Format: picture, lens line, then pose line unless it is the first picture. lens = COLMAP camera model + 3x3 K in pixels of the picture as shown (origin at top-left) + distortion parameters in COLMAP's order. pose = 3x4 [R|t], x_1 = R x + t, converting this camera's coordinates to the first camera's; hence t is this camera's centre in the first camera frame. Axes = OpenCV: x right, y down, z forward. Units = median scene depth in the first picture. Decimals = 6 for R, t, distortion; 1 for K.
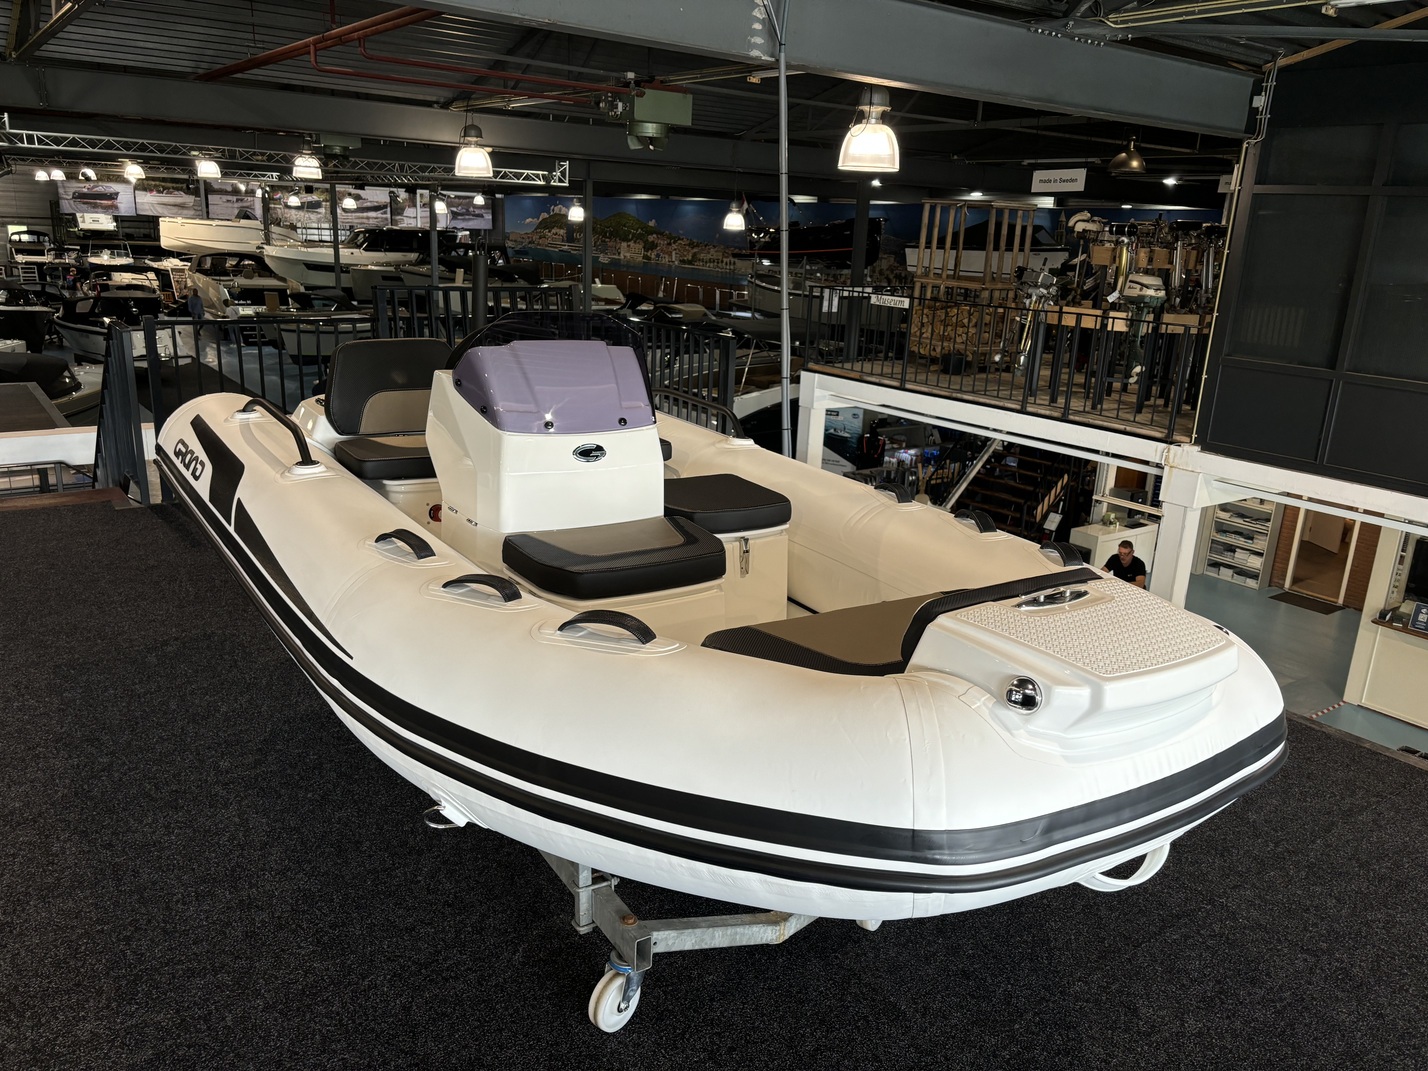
lens RADIAL K [[1082.6, 0, 726.0], [0, 1082.6, 531.6], [0, 0, 1]] dist [0.035365, -0.042615]
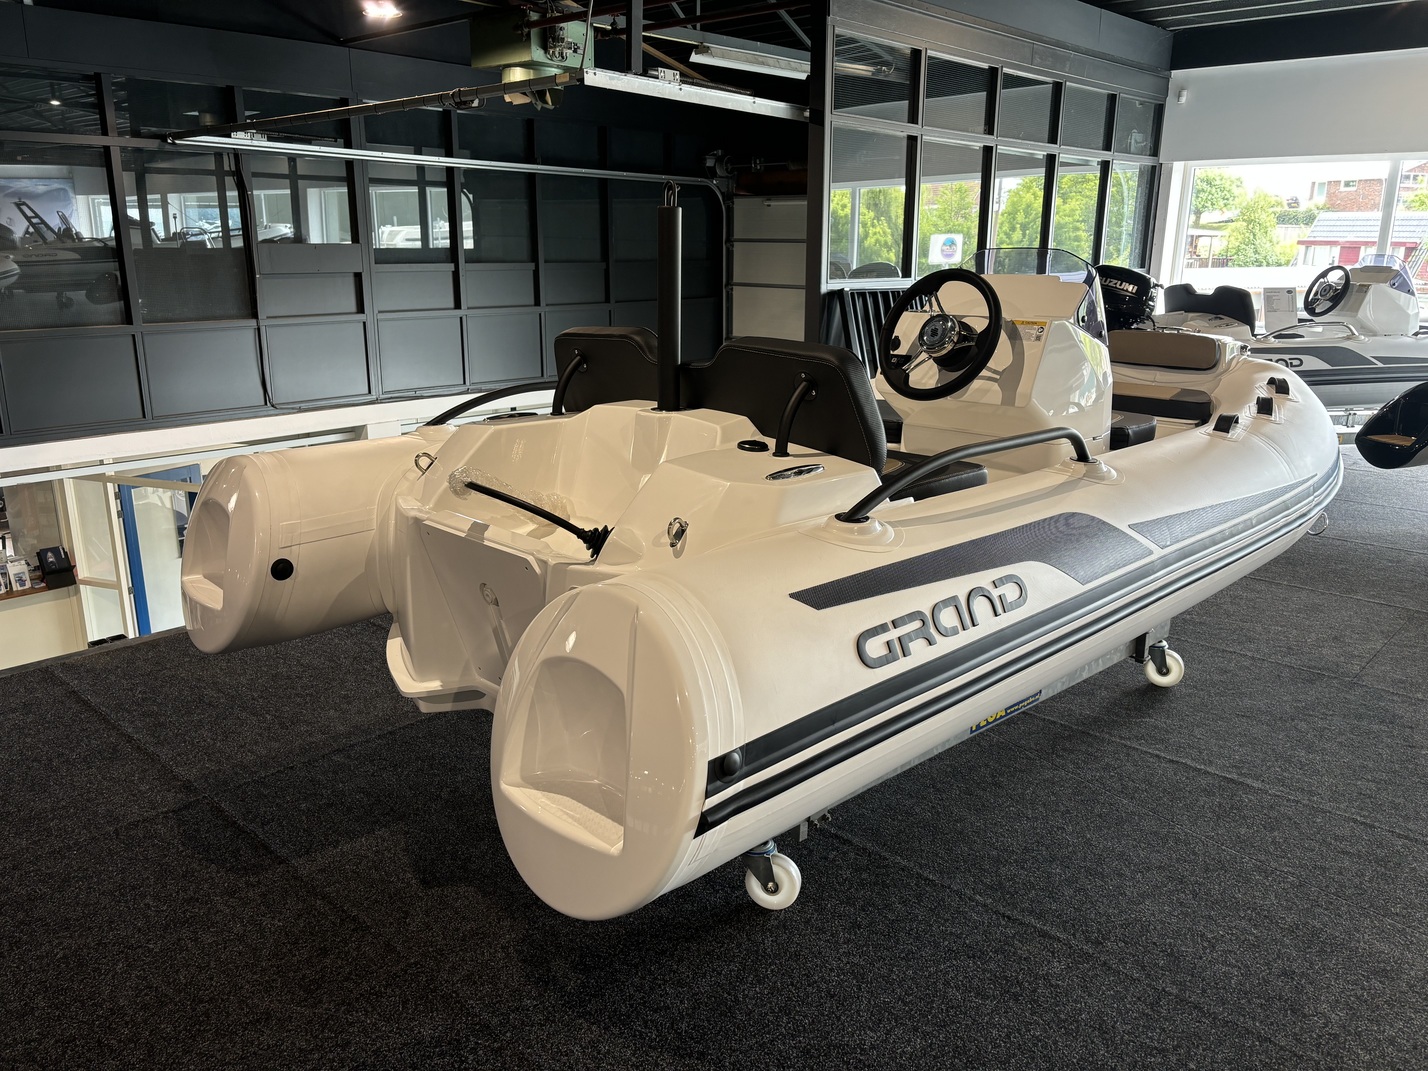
lens RADIAL K [[1082.6, 0, 711.2], [0, 1082.6, 518.2], [0, 0, 1]] dist [0.035365, -0.042615]
pose [[-0.196097, -0.290732, 0.936494, -0.150106], [0.254274, 0.907293, 0.334910, -0.049550], [-0.947043, 0.303801, -0.103991, 0.185230]]
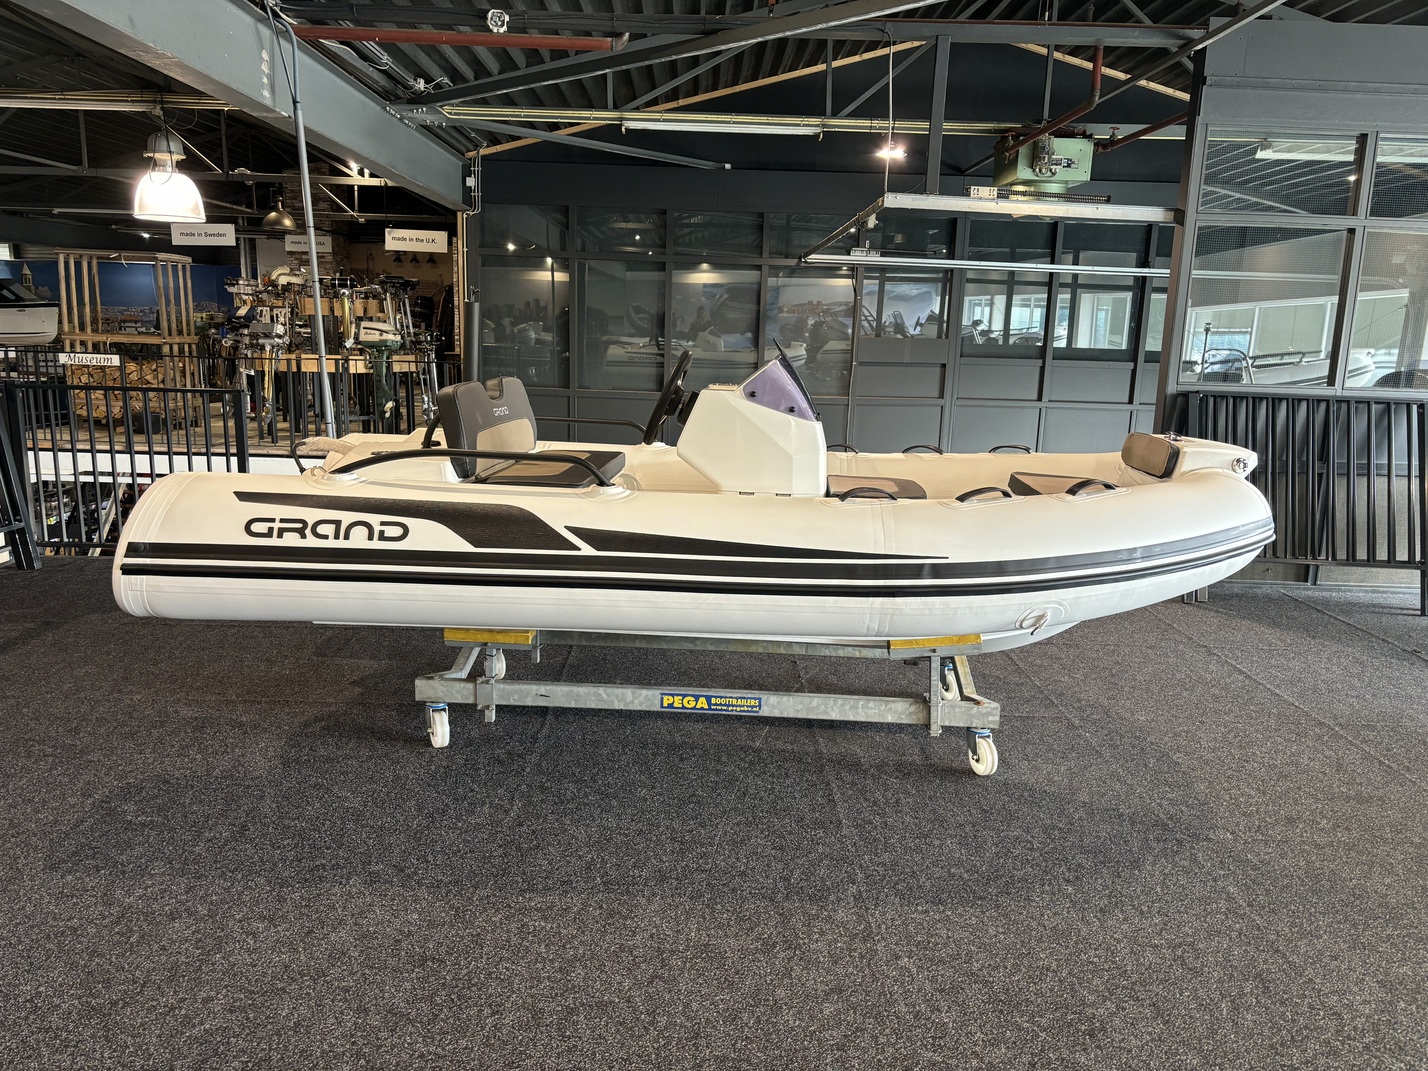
lens RADIAL K [[1082.6, 0, 714.5], [0, 1082.6, 536.2], [0, 0, 1]] dist [0.035365, -0.042615]
pose [[0.570599, -0.186935, 0.799670, -0.165462], [0.222666, 0.972489, 0.068452, -0.008067], [-0.790466, 0.139000, 0.596525, 0.034345]]
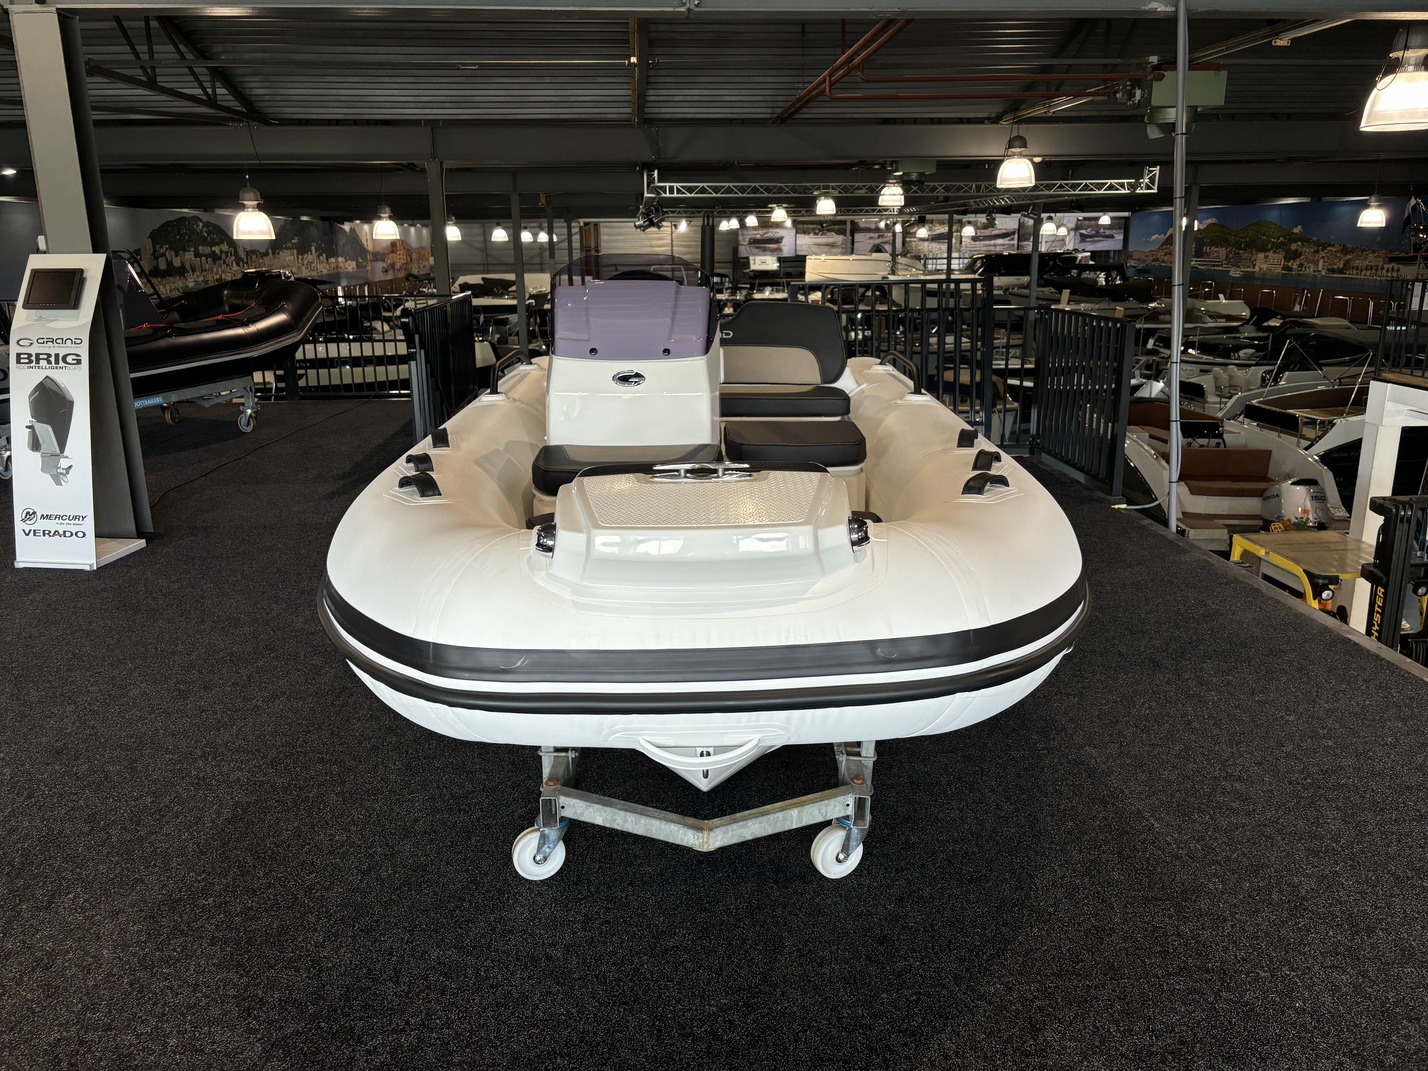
lens RADIAL K [[1082.6, 0, 711.8], [0, 1082.6, 530.1], [0, 0, 1]] dist [0.035365, -0.042615]
pose [[0.838848, 0.083138, -0.537979, 0.064494], [-0.096990, 0.995282, 0.002577, 0.008242], [0.535655, 0.050016, 0.842954, 0.013988]]
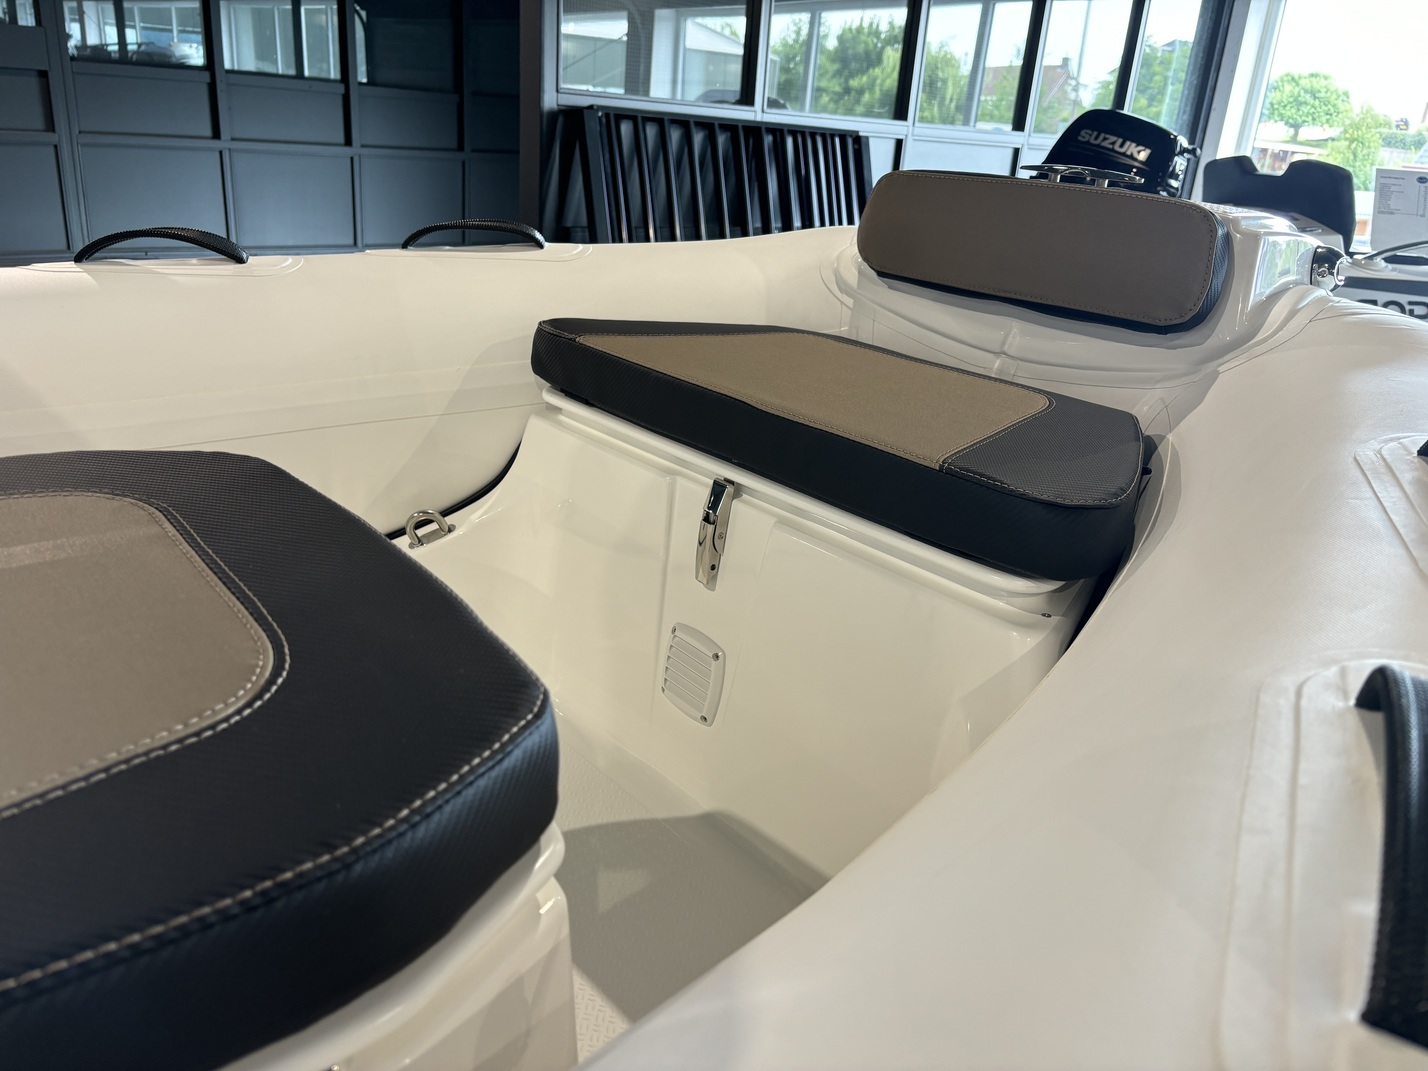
lens RADIAL K [[1082.6, 0, 713.0], [0, 1082.6, 527.5], [0, 0, 1]] dist [0.035365, -0.042615]
pose [[-0.133122, -0.400099, 0.906752, -0.031655], [0.195008, 0.886437, 0.419764, -0.005987], [-0.971726, 0.232704, -0.039982, 0.102980]]
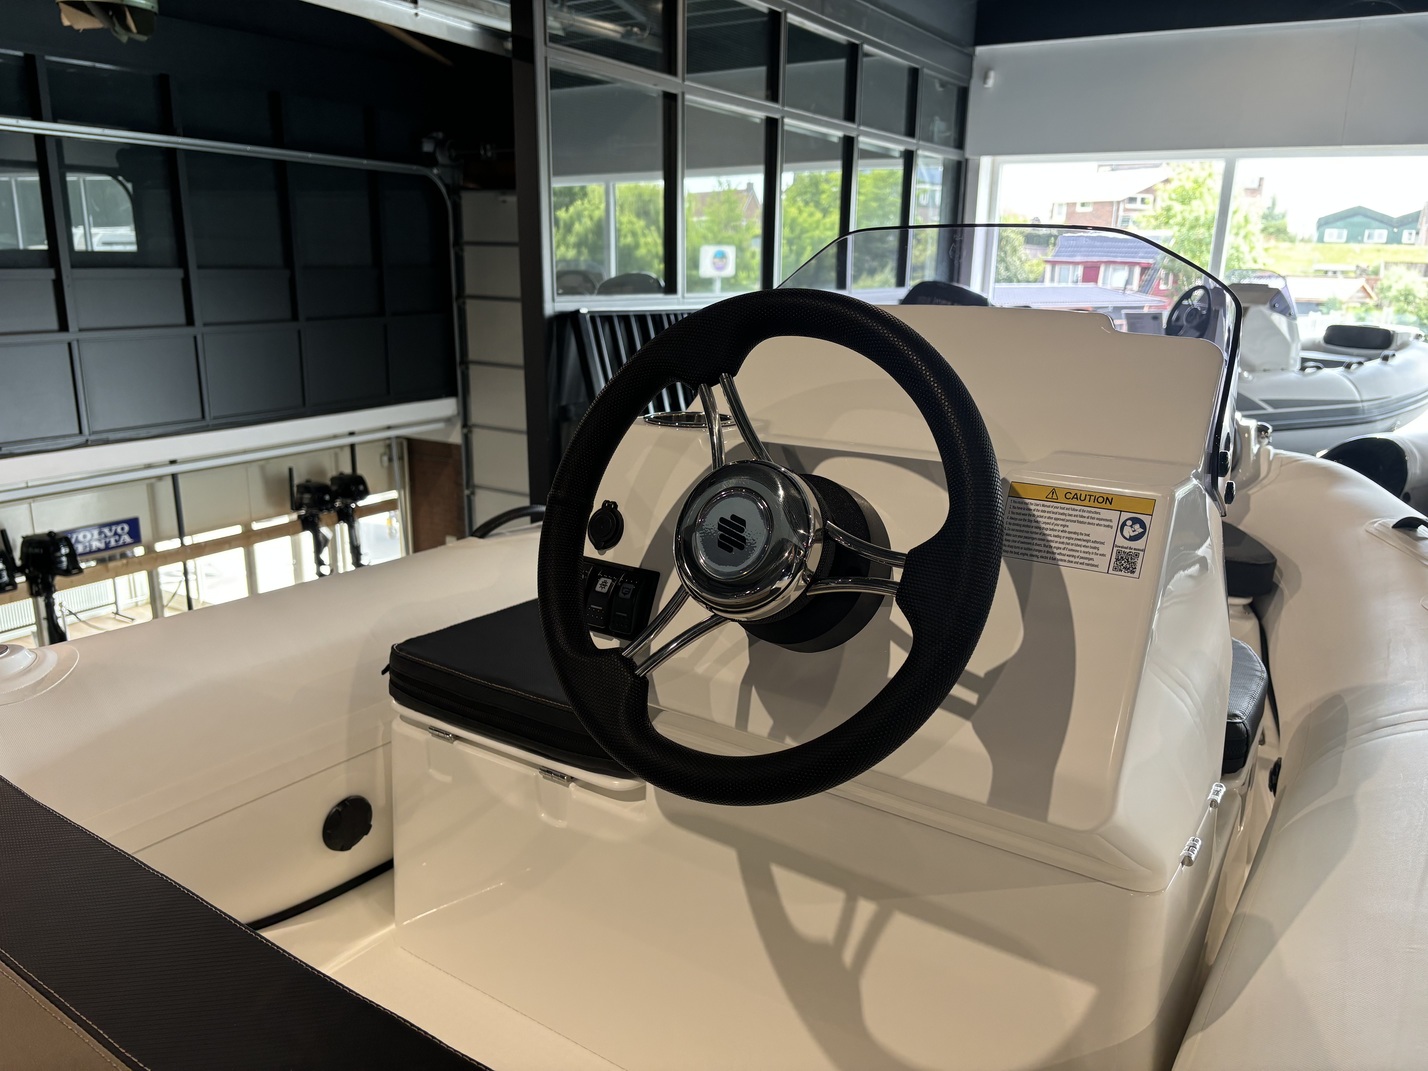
lens RADIAL K [[1082.6, 0, 721.0], [0, 1082.6, 524.8], [0, 0, 1]] dist [0.035365, -0.042615]
pose [[-0.396083, -0.275294, 0.875975, -0.056776], [0.215548, 0.899463, 0.380138, -0.032589], [-0.892557, 0.339381, -0.296923, 0.149960]]
